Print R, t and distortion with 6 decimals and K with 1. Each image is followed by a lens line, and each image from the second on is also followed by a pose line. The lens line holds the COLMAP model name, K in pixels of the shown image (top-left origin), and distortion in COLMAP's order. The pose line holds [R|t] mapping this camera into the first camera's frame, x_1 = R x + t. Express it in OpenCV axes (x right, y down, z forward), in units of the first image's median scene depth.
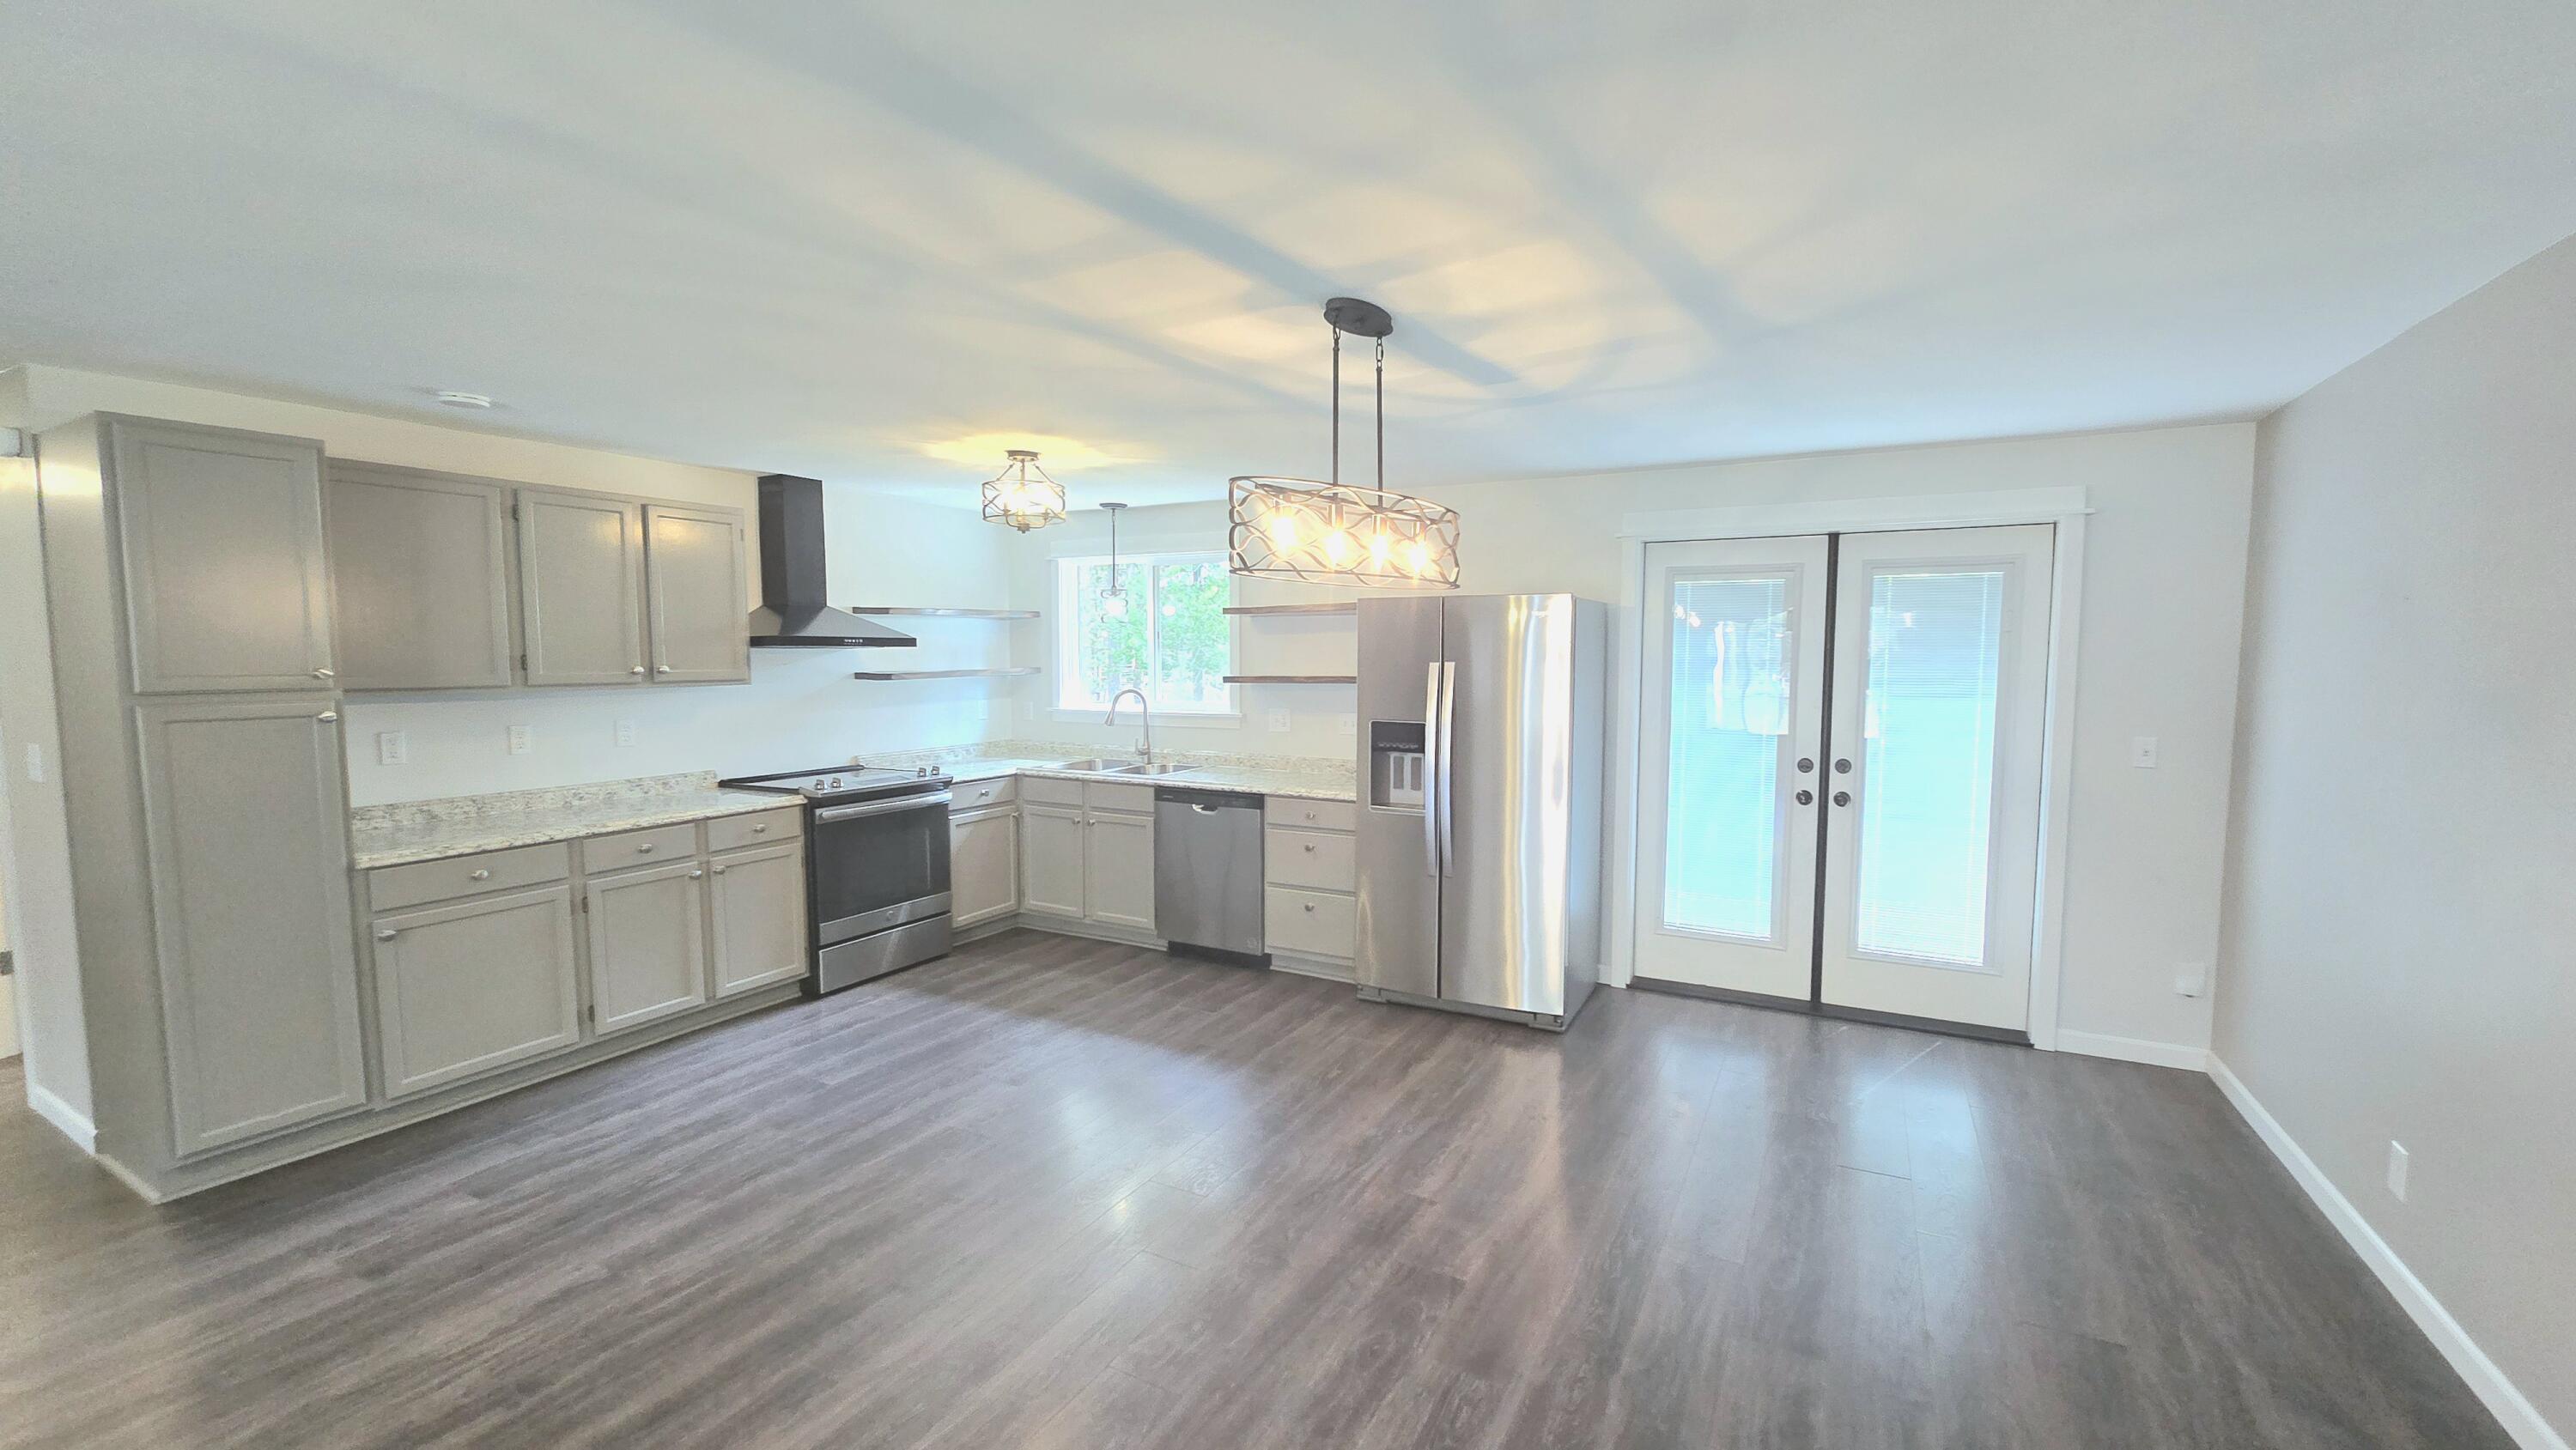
lens RADIAL K [[1050.2, 0, 1290.5], [0, 1050.2, 736.5], [0, 0, 1]] dist [-0.006941, 0.000143]
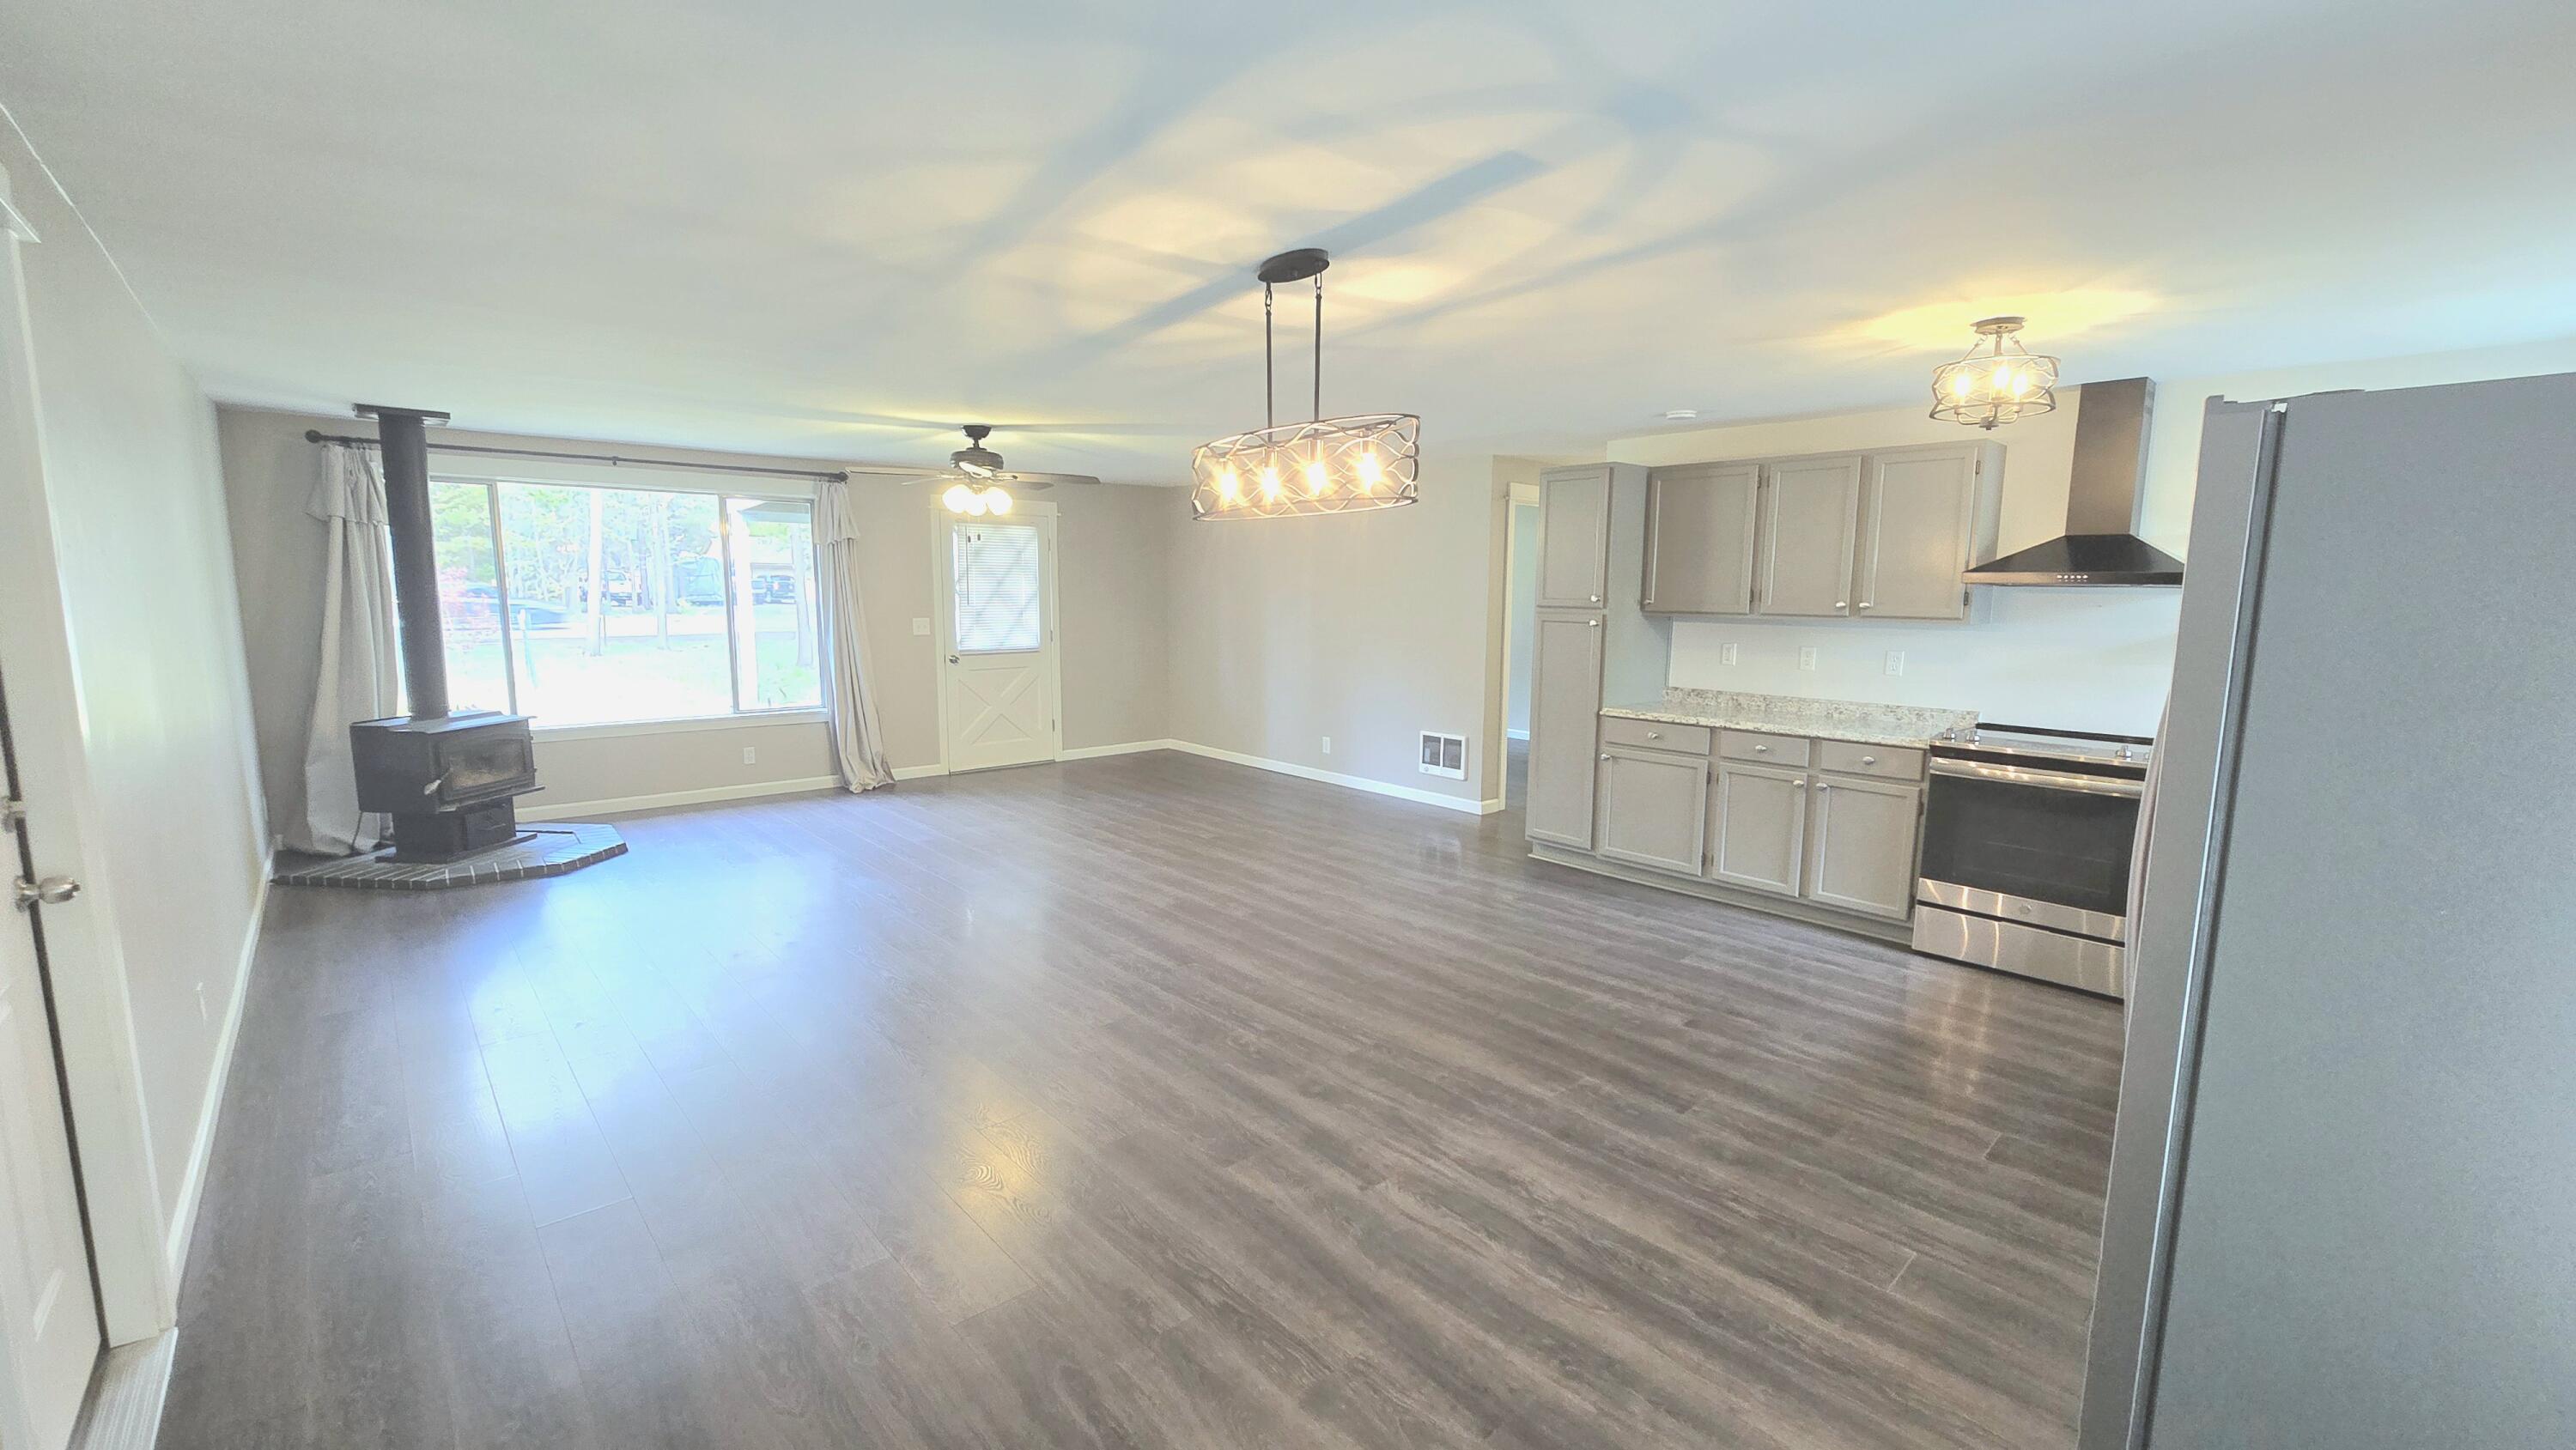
lens RADIAL K [[1049.5, 0, 1312.3], [0, 1049.5, 727.1], [0, 0, 1]] dist [-0.000637, -0.000076]
pose [[-0.320233, 0.119081, -0.939825, 0.626020], [-0.090992, 0.983615, 0.155634, -0.054730], [0.942959, 0.135355, -0.304151, 0.776992]]
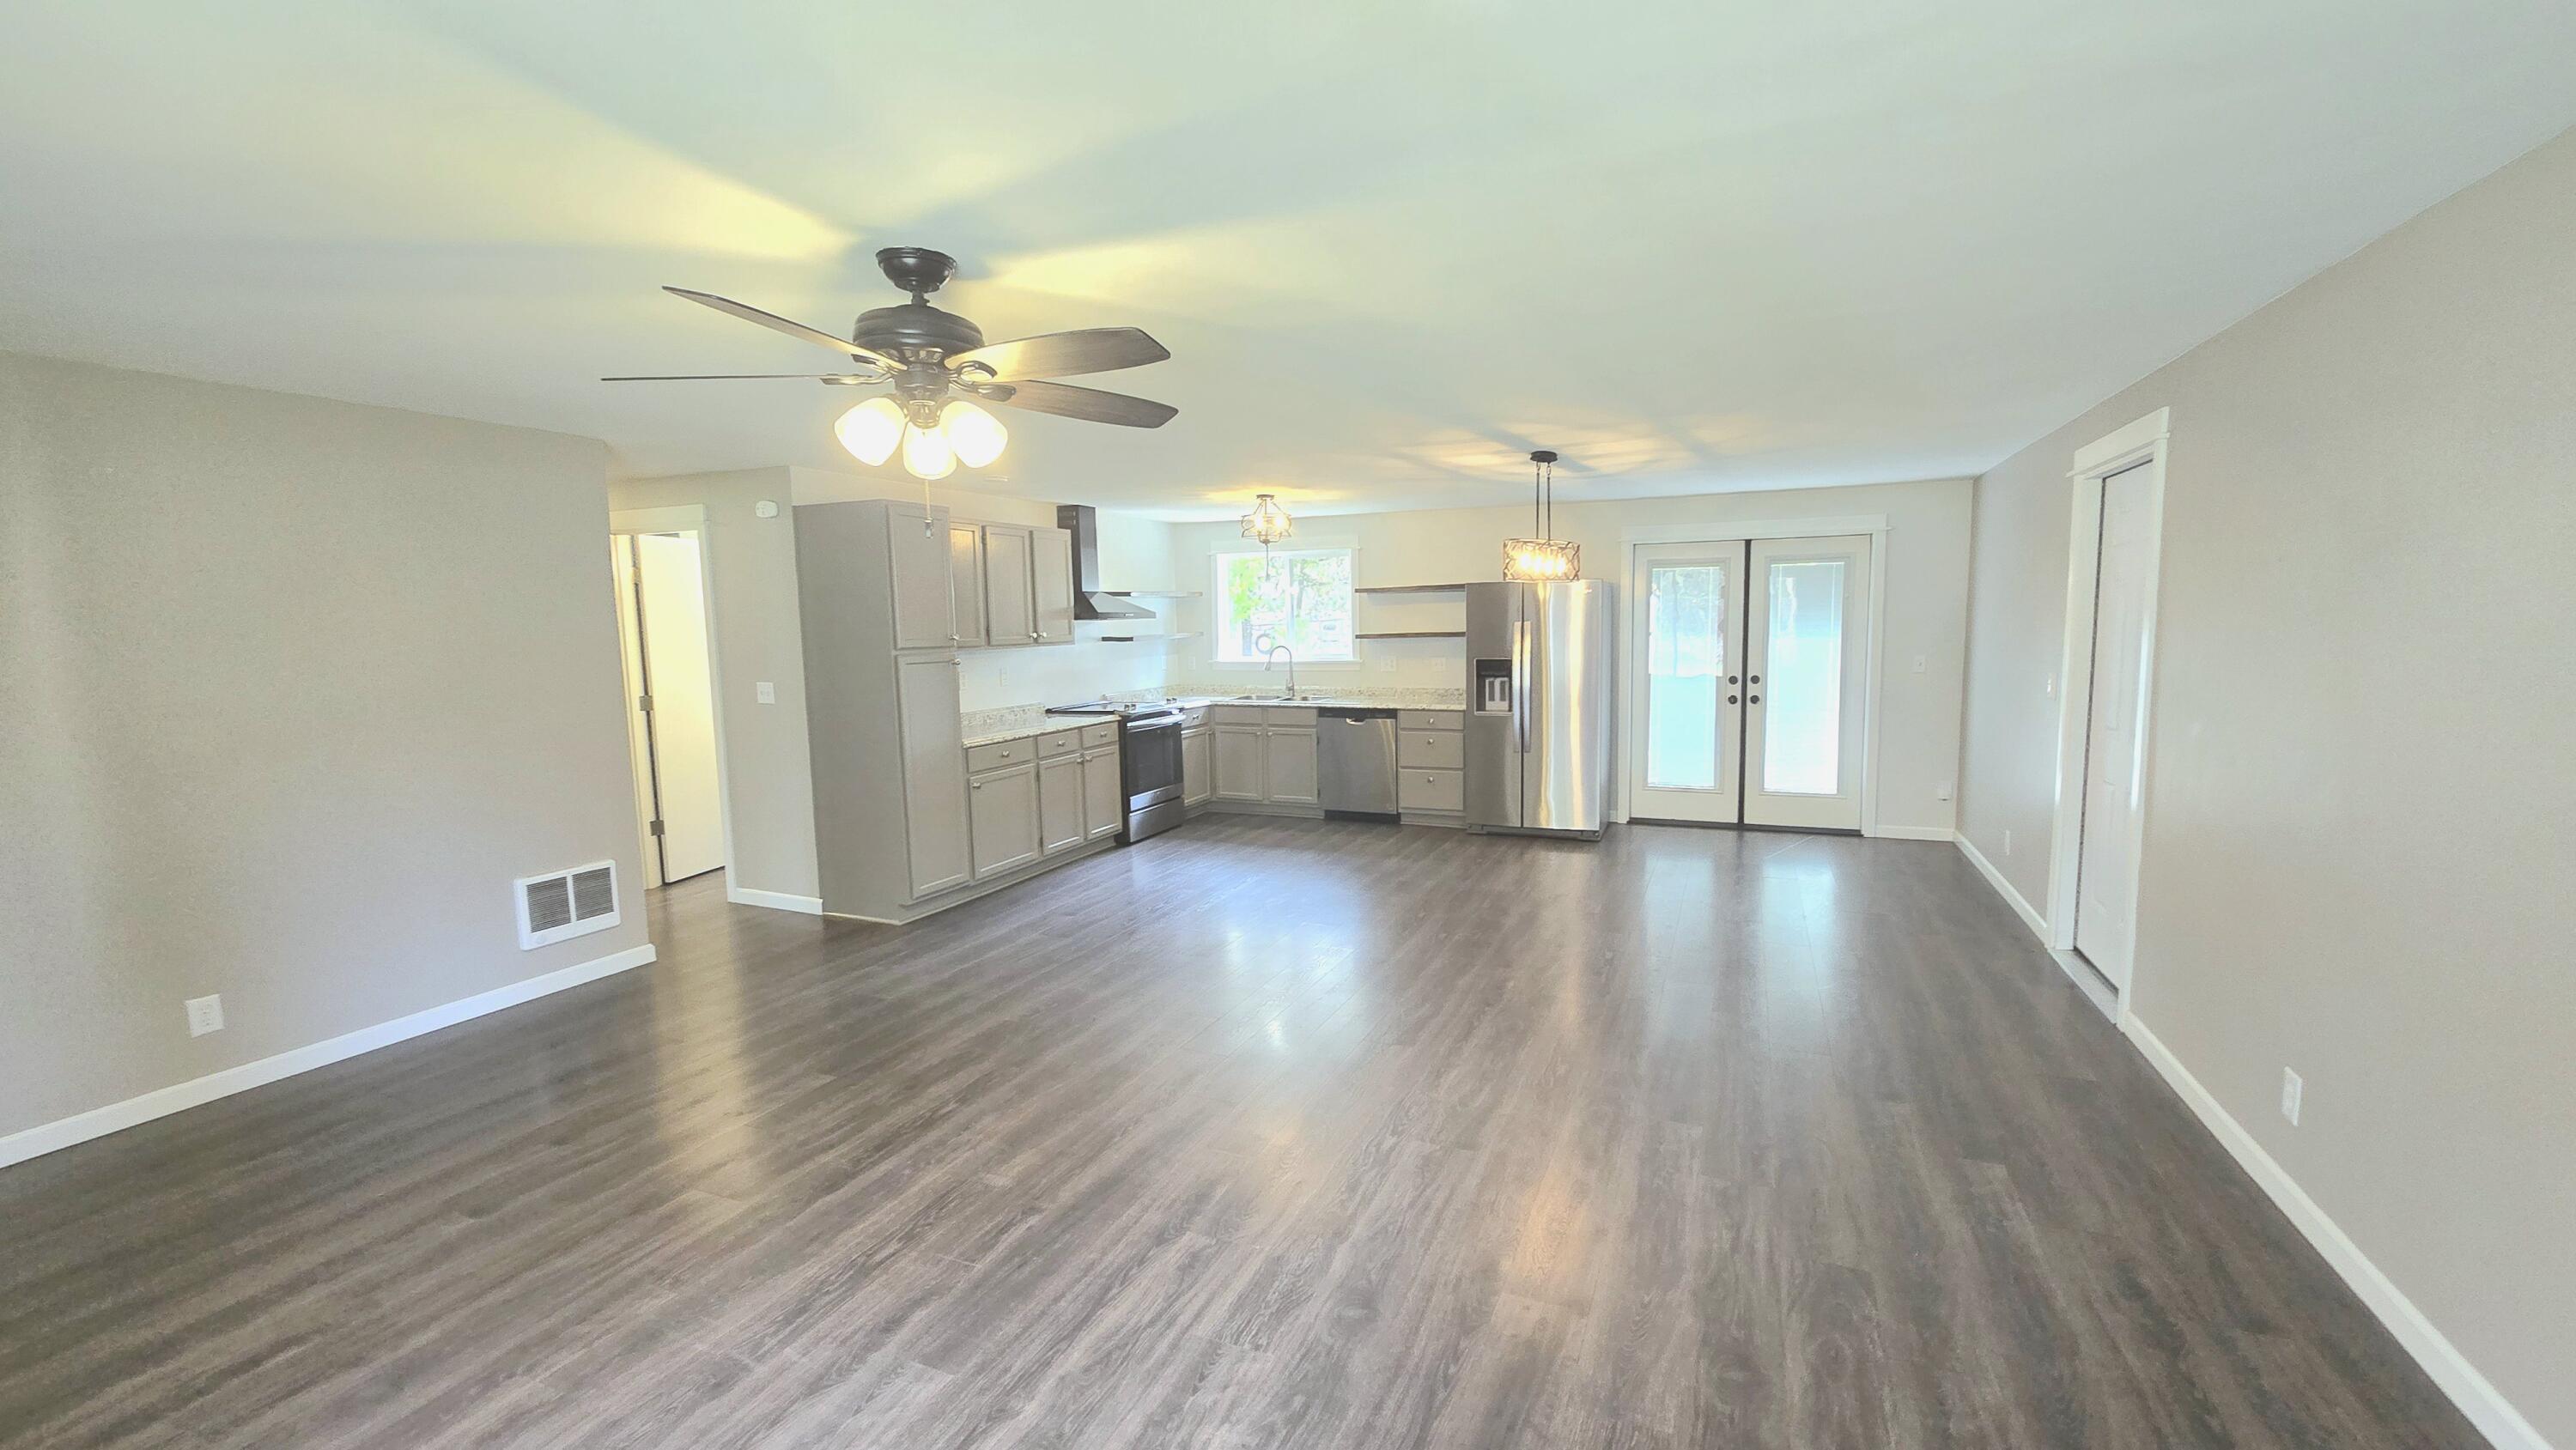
lens RADIAL K [[1050.2, 0, 1290.5], [0, 1050.2, 736.5], [0, 0, 1]] dist [-0.006941, 0.000143]
pose [[0.995574, -0.028803, 0.089453, -0.359809], [0.026184, 0.999197, 0.030322, 0.048968], [-0.090254, -0.027846, 0.995529, -0.595032]]
